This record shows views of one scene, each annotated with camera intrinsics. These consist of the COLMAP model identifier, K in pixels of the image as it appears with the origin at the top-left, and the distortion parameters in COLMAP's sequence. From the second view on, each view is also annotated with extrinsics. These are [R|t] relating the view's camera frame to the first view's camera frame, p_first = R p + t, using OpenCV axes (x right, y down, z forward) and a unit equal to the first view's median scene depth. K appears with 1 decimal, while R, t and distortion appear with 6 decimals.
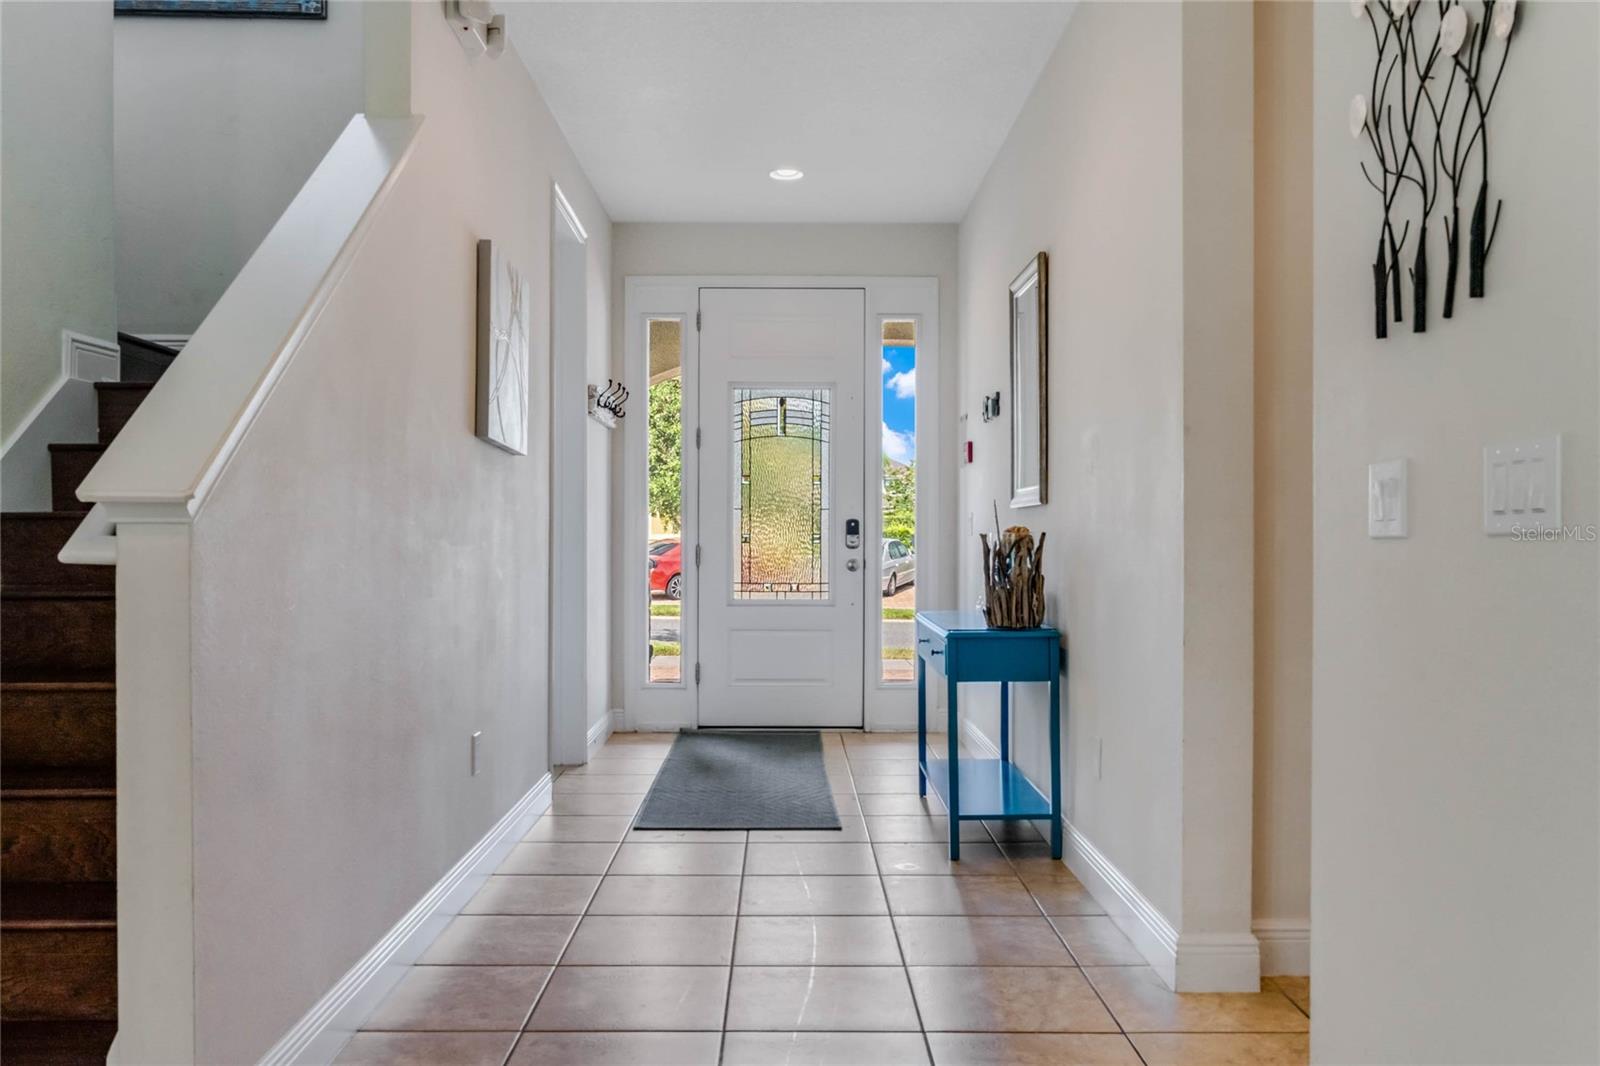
lens RADIAL K [[1311.9, 0, 795.3], [0, 1311.9, 540.0], [0, 0, 1]] dist [0.007895, 0.003087]
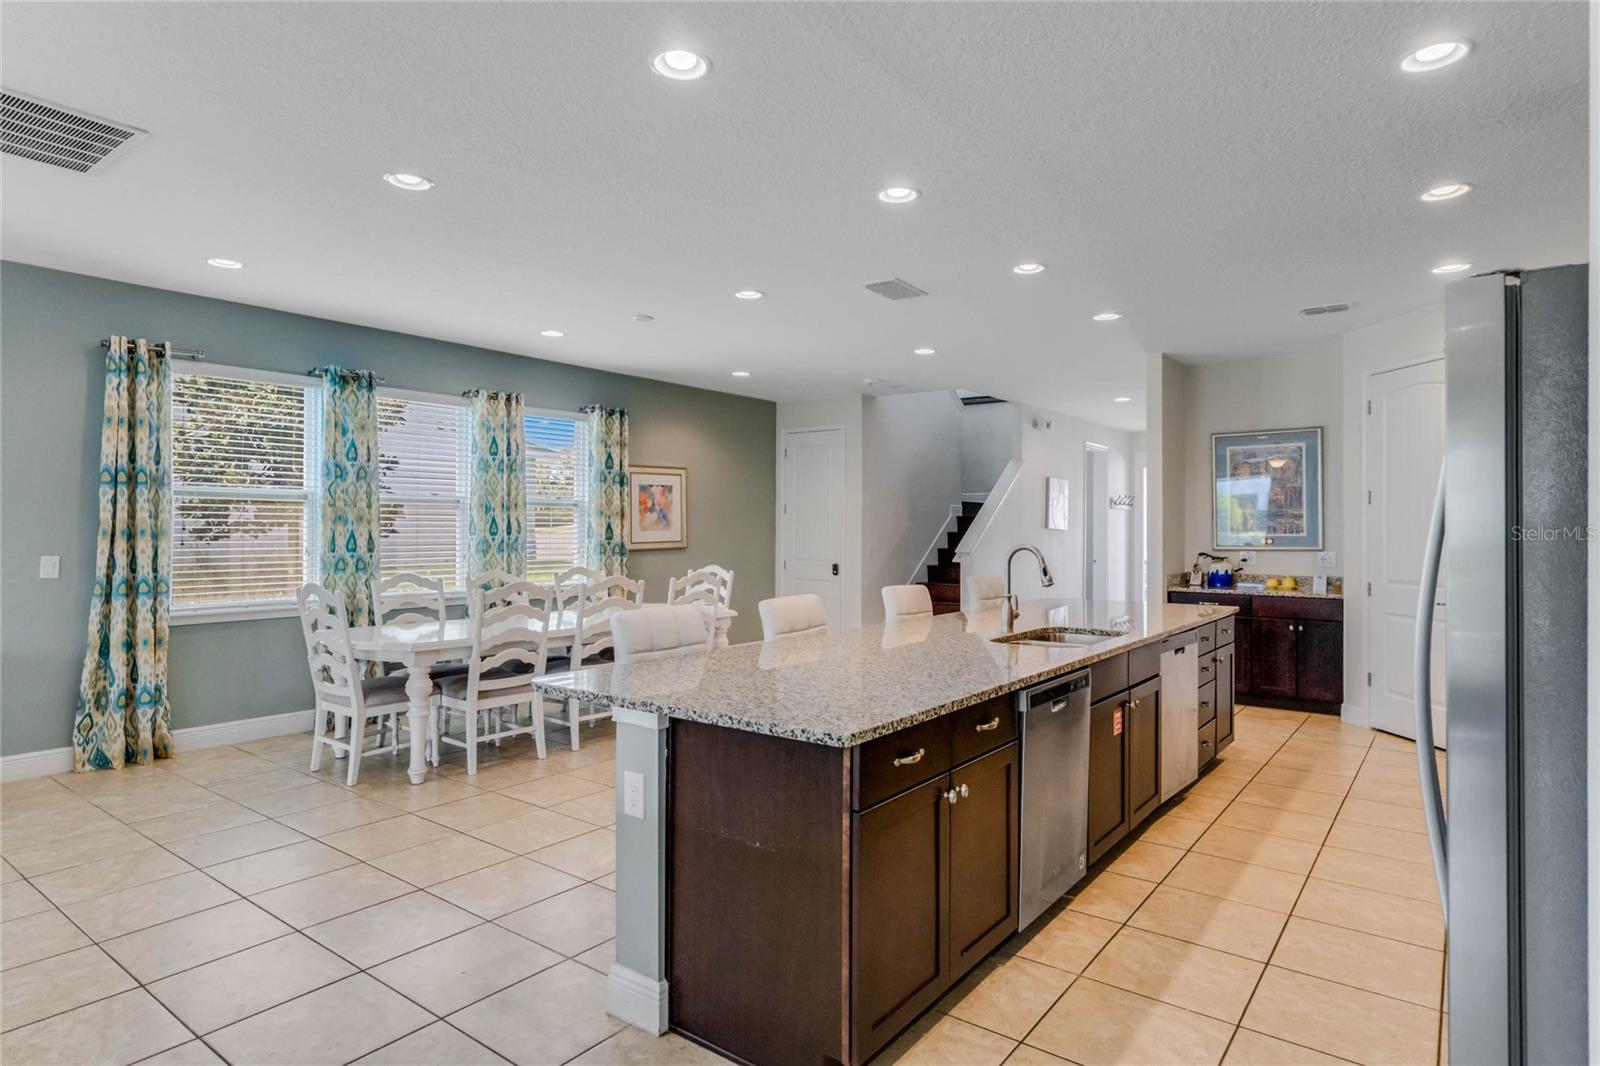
lens RADIAL K [[867.0, 0, 804.9], [0, 867.0, 523.7], [0, 0, 1]] dist [0.005575, 0.000106]
pose [[0.789203, 0.000756, -0.614132, 0.631409], [-0.006718, 0.999950, -0.007402, -0.057277], [0.614095, 0.009967, 0.789169, -1.193350]]
